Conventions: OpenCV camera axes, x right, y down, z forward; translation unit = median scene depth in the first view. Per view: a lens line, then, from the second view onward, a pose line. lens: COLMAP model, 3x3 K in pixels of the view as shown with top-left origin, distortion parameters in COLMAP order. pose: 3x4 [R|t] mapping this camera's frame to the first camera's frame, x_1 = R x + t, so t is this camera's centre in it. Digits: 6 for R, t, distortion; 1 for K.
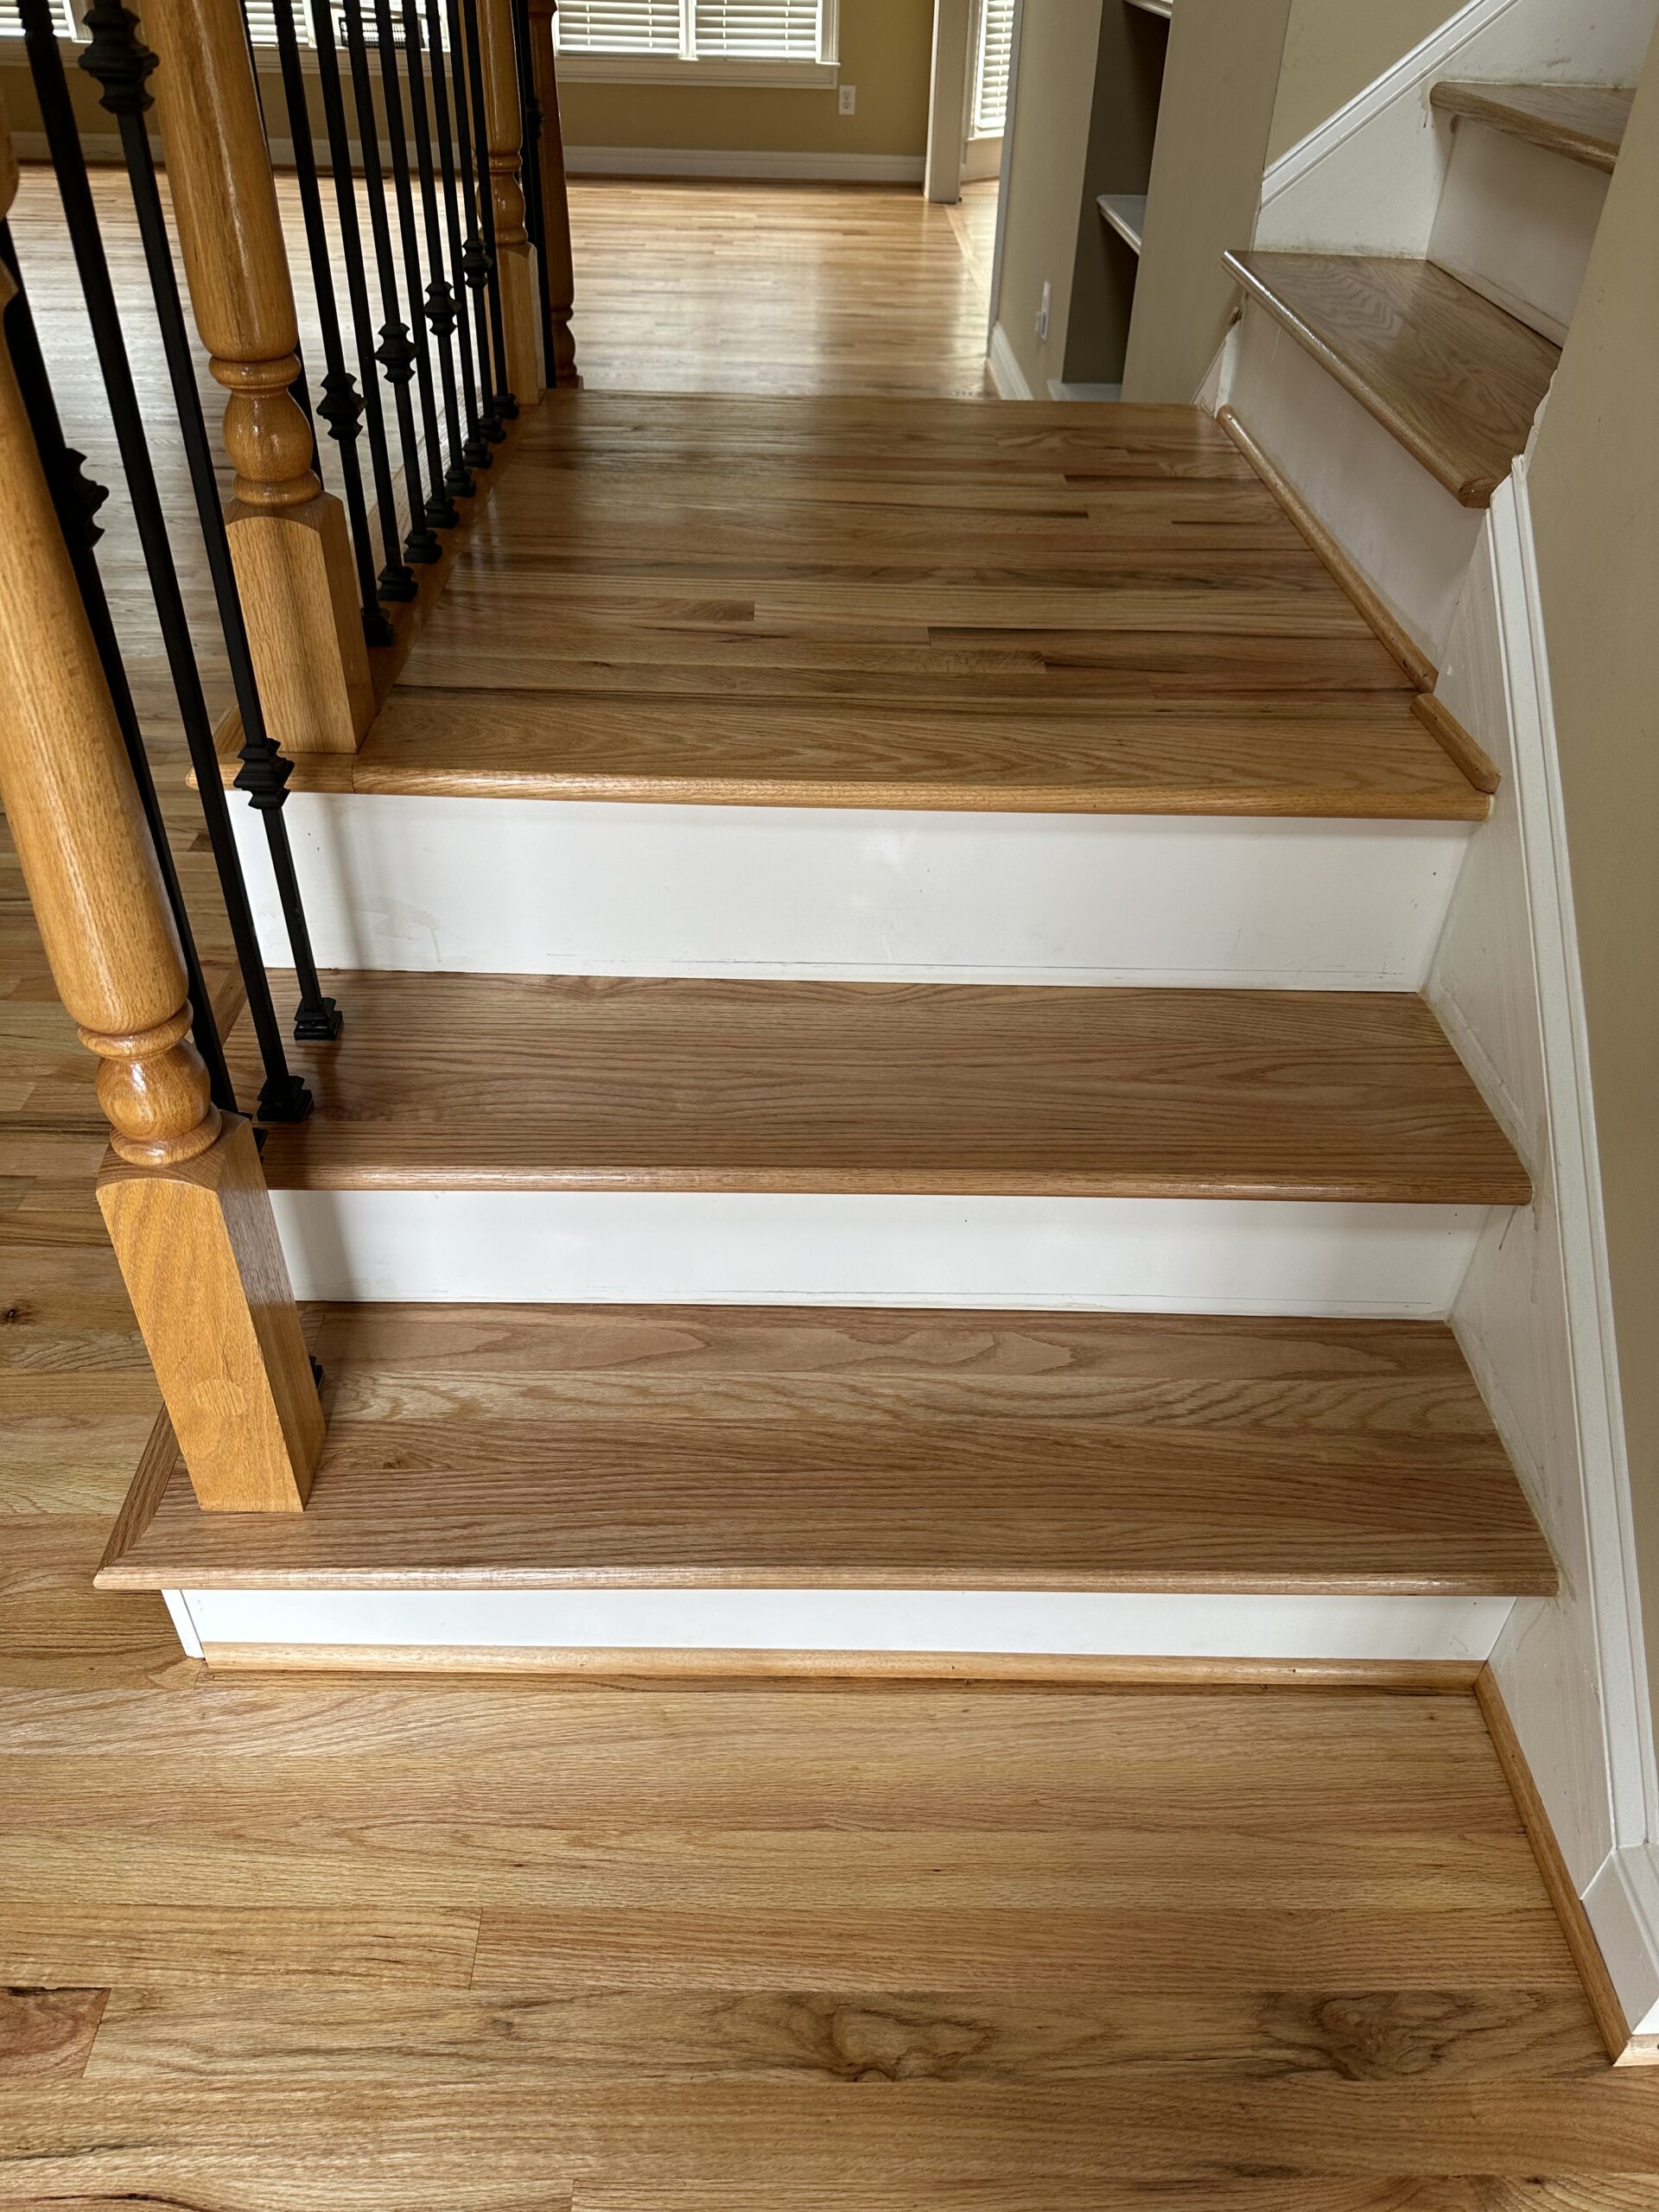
lens RADIAL K [[1534.3, 0, 815.1], [0, 1534.3, 1056.1], [0, 0, 1]] dist [0.027302, -0.034558]
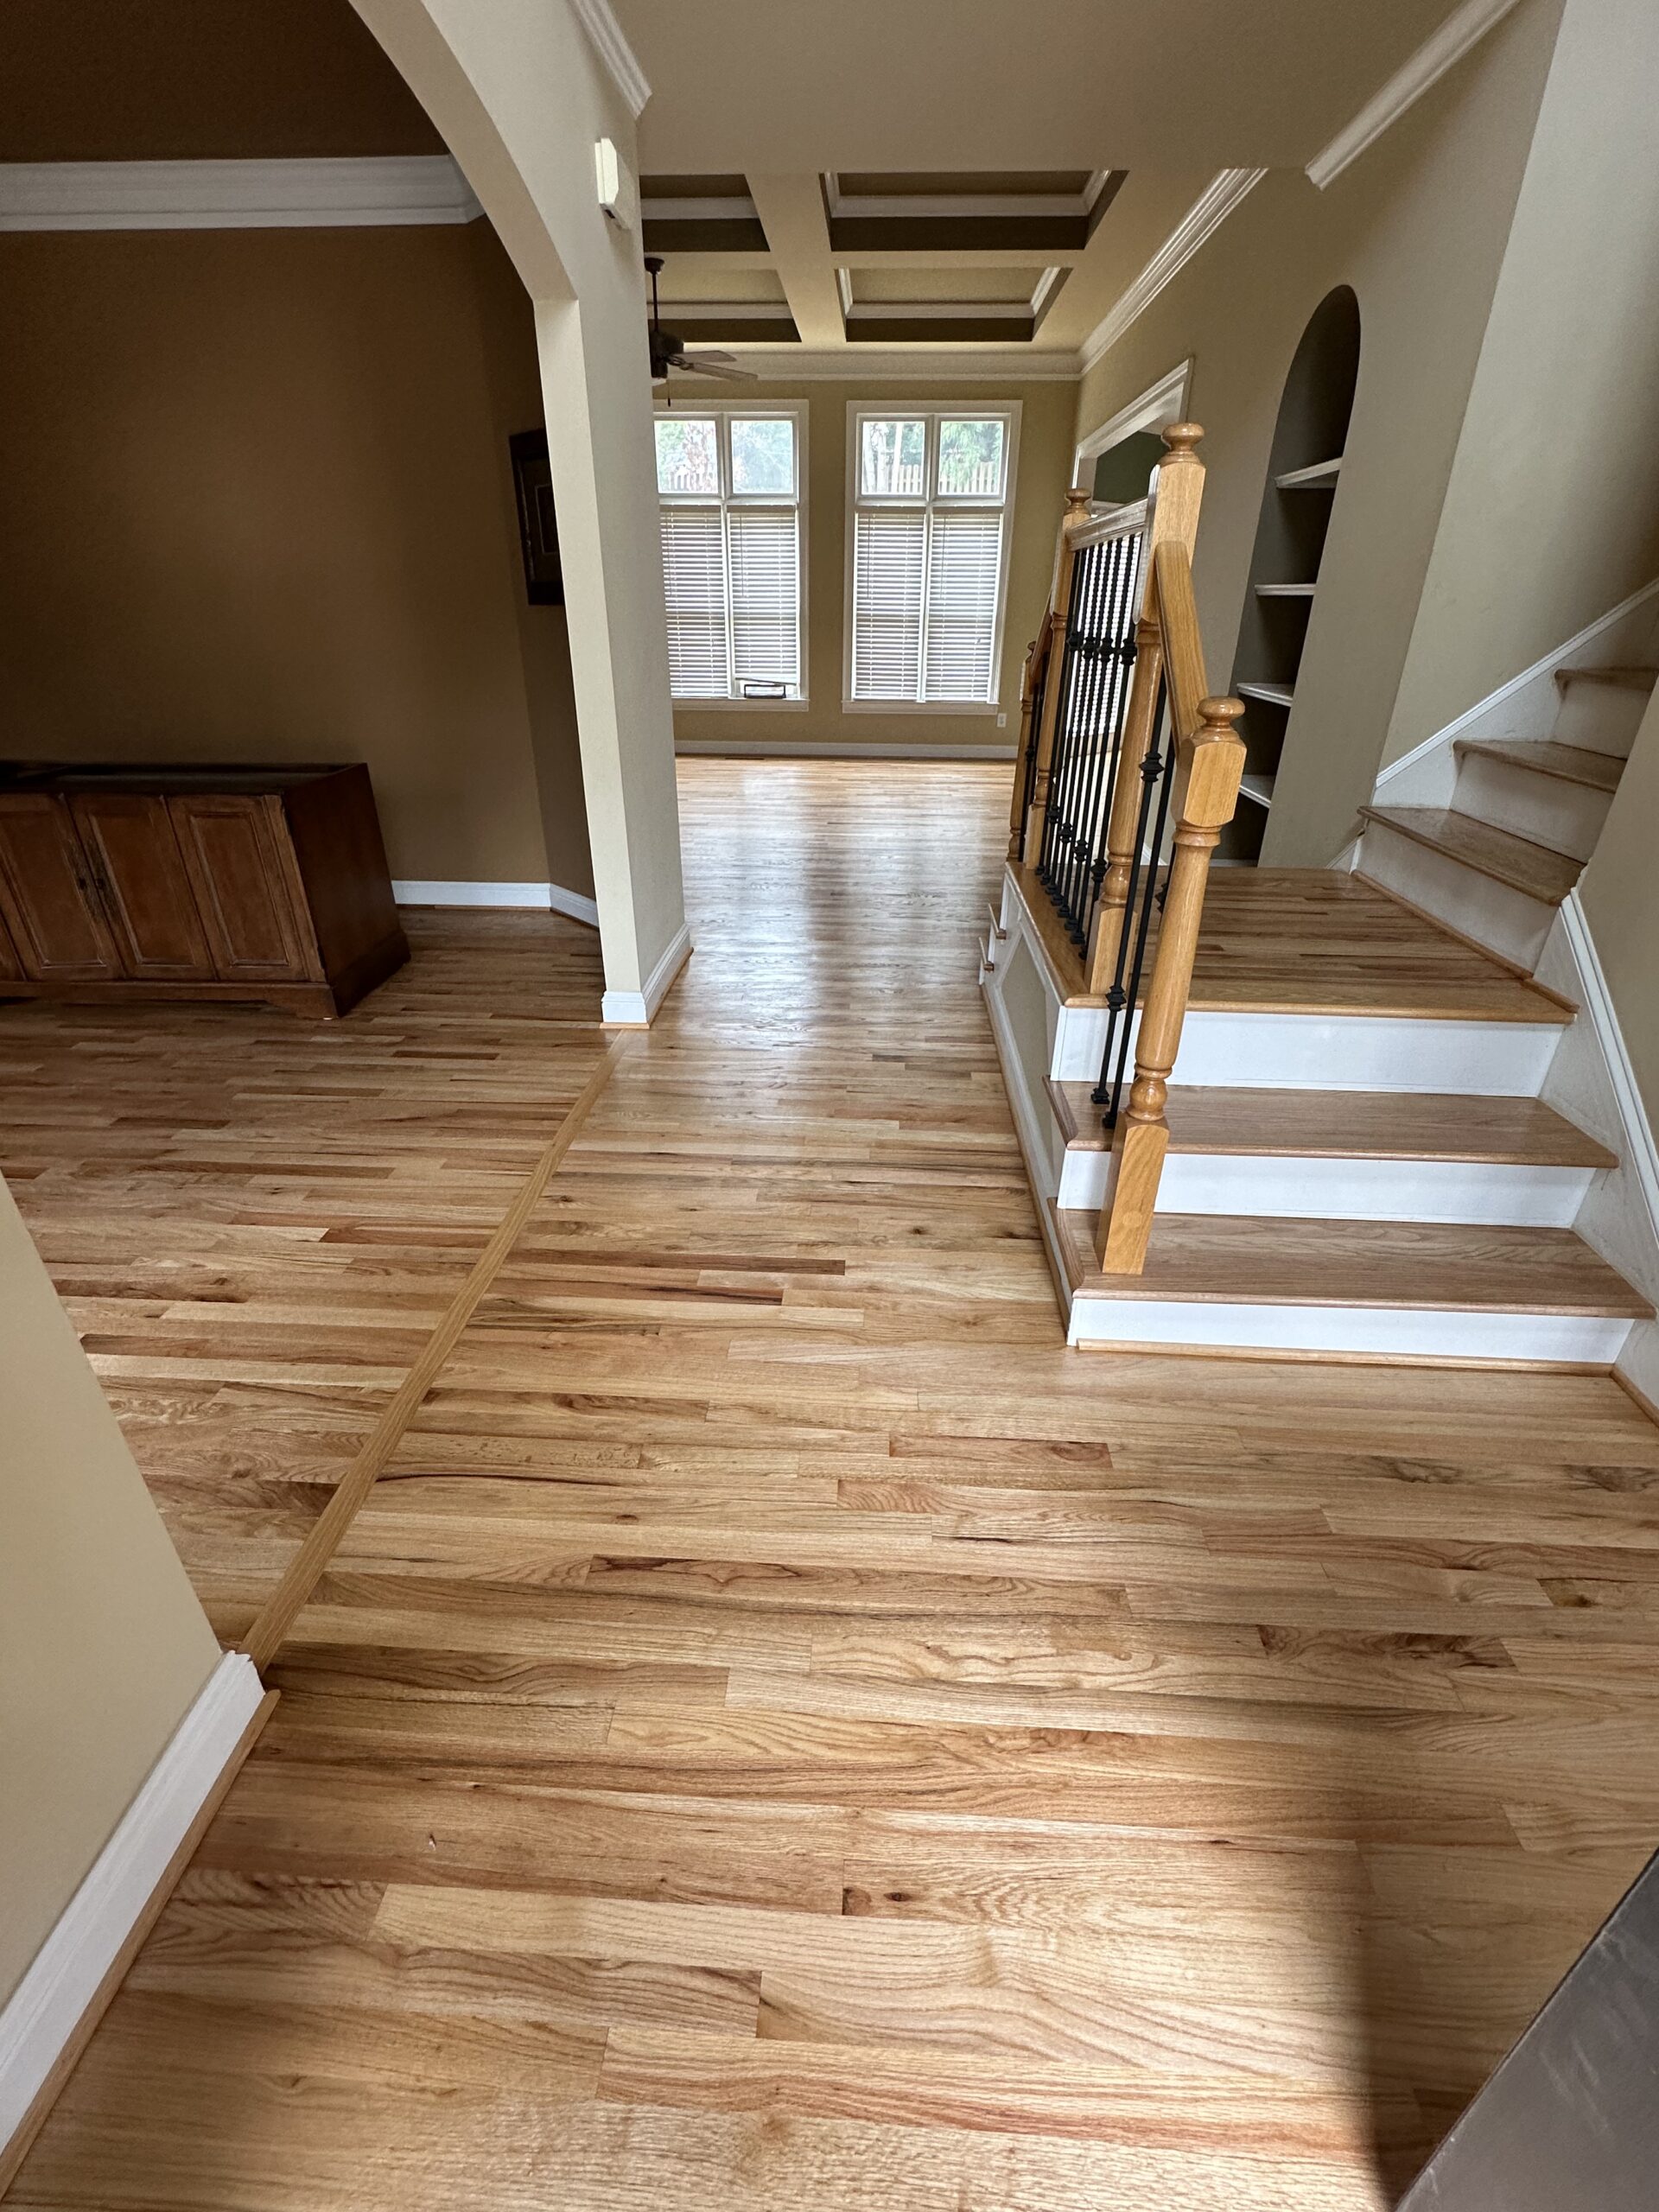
lens RADIAL K [[953.1, 0, 832.6], [0, 953.1, 1084.6], [0, 0, 1]] dist [0.000986, 0.000058]
pose [[0.998205, 0.013238, -0.058402, -0.579872], [-0.023357, 0.984085, -0.176156, 0.211362], [0.055141, 0.177204, 0.982628, -0.499686]]
